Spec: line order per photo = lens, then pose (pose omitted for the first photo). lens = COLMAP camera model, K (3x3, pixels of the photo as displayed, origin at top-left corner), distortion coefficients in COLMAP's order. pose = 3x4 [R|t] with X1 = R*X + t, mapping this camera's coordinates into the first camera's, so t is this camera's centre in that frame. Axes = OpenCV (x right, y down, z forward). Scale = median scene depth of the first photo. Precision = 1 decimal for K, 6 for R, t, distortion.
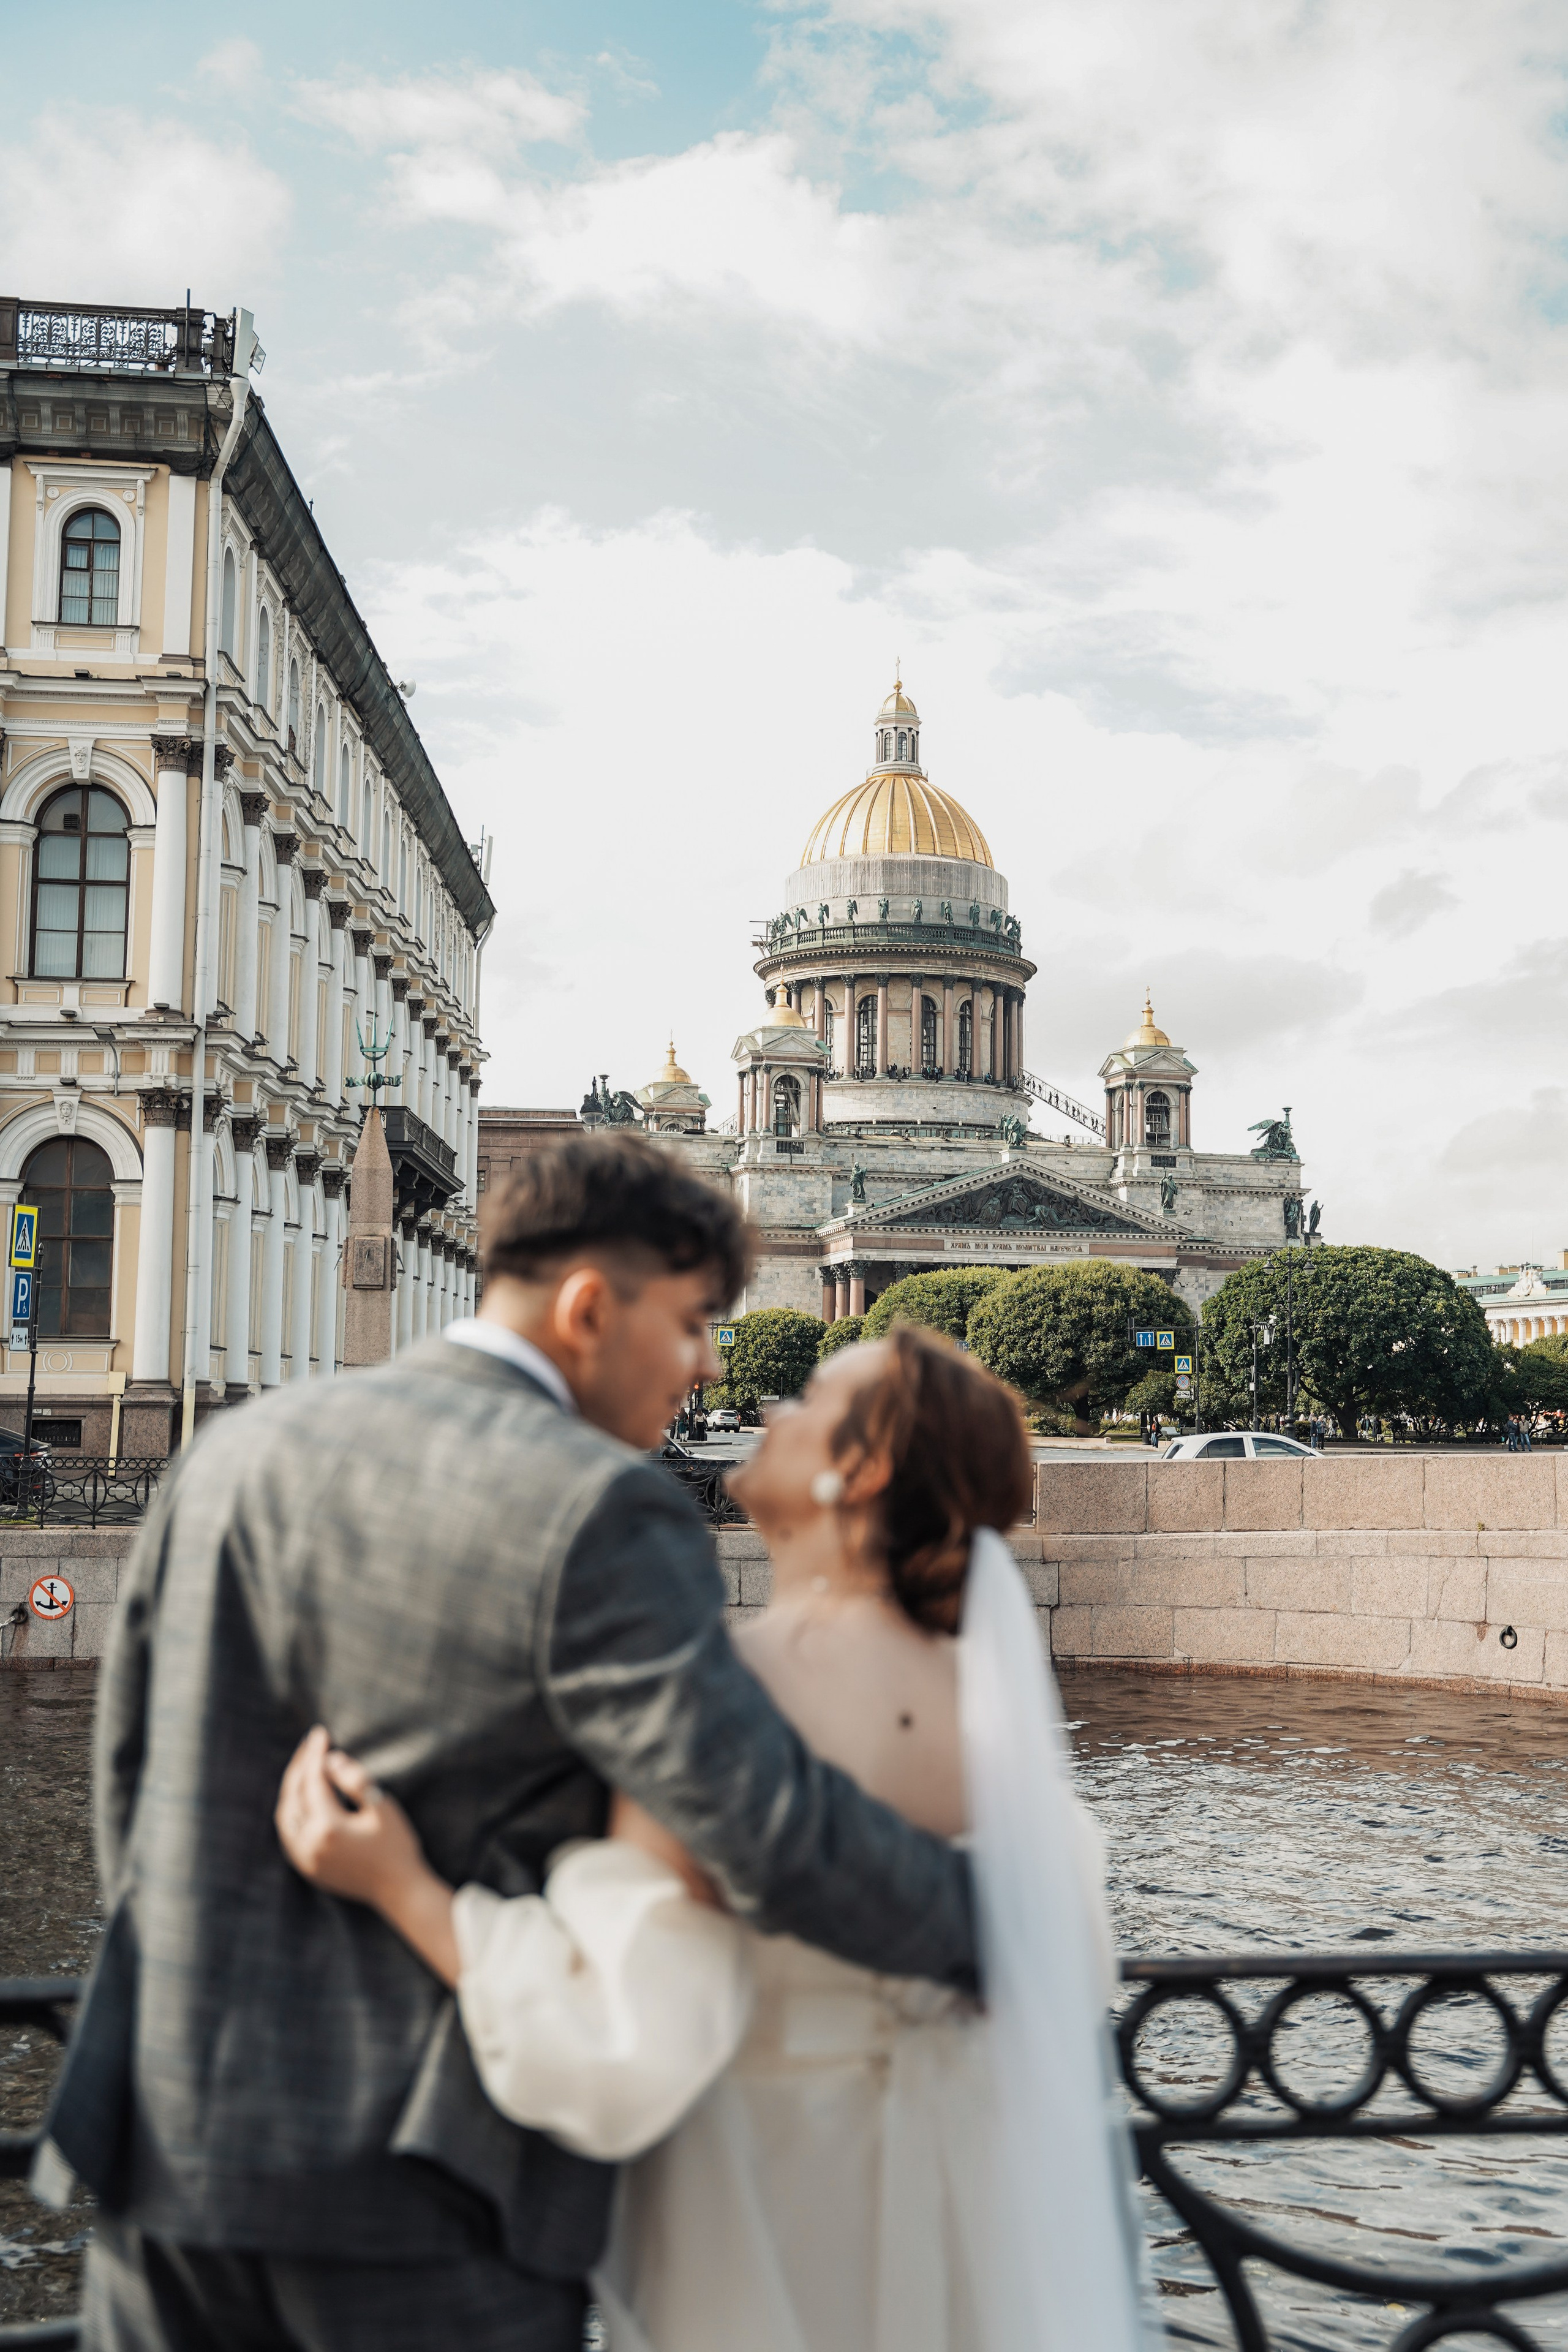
lens RADIAL K [[2885.2, 0, 775.1], [0, 2885.2, 1145.3], [0, 0, 1]] dist [-0.014238, 0.027004]
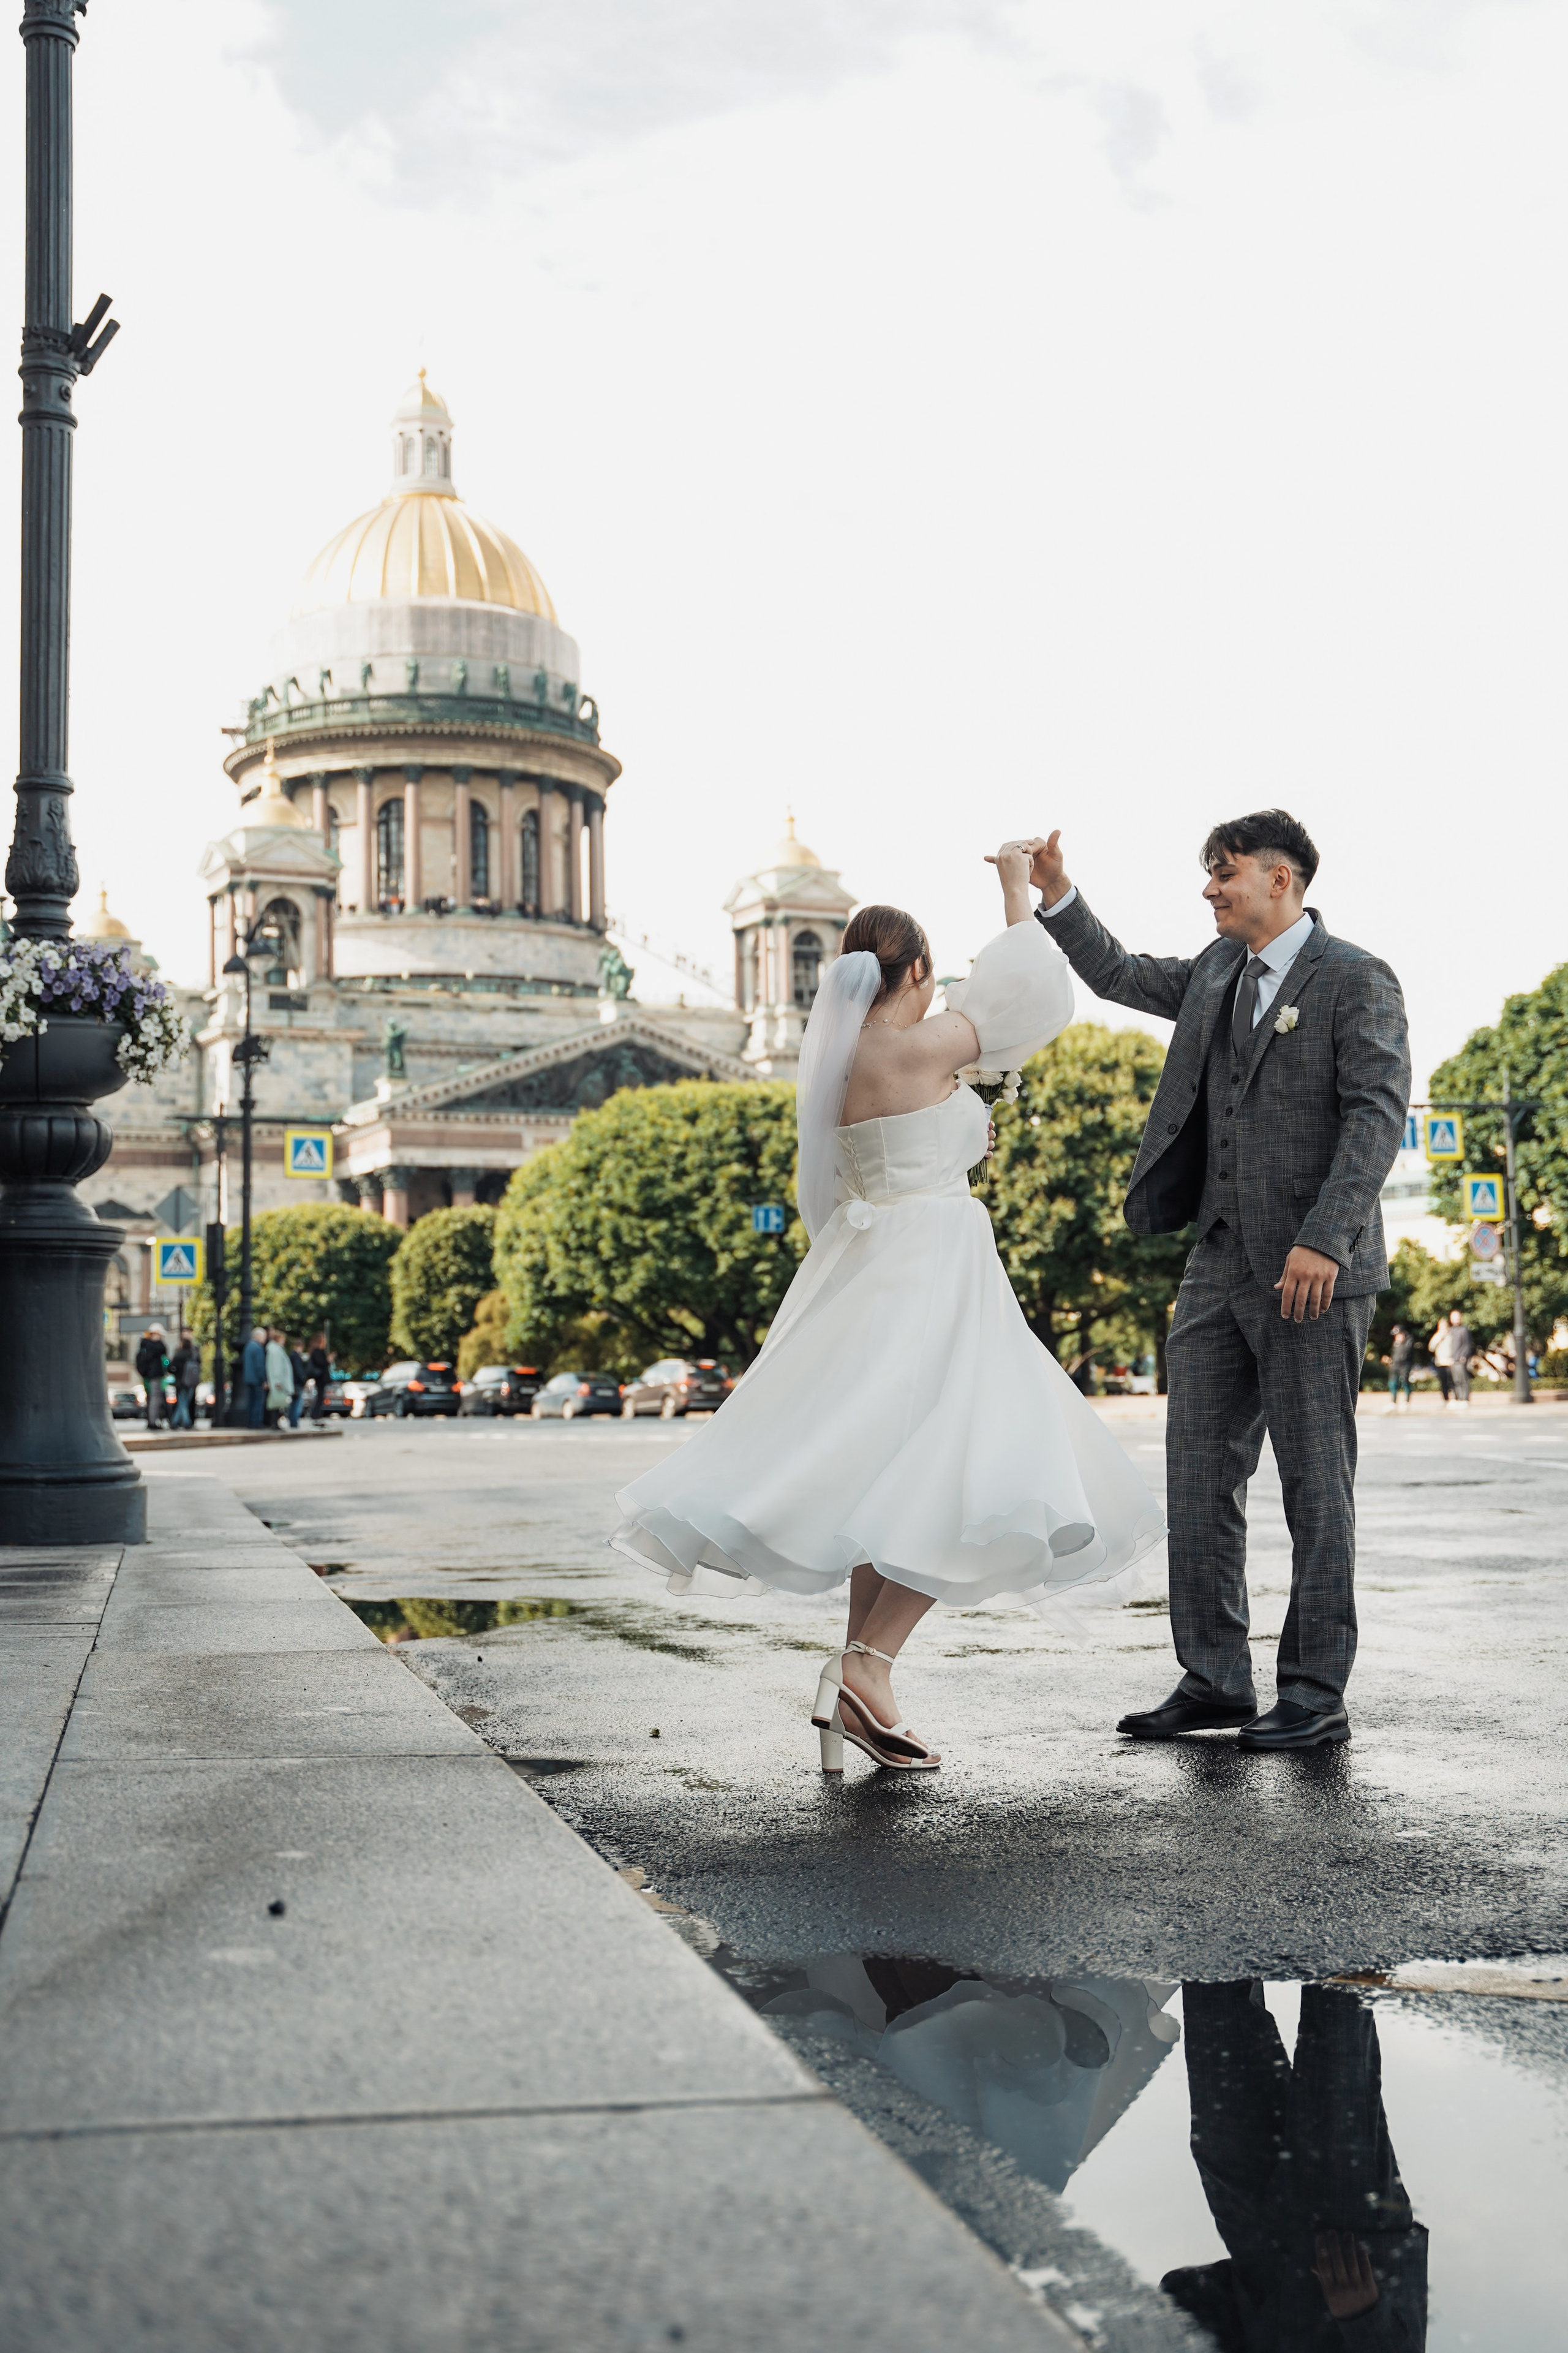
lens RADIAL K [[2886.2, 0, 775.1], [0, 2886.2, 1145.8], [0, 0, 1]] dist [-0.014238, 0.027004]
pose [[0.980535, -0.014166, 0.195835, -0.017372], [0.013709, 0.999899, 0.003688, 0.036628], [-0.195867, -0.000932, 0.980630, 0.349741]]
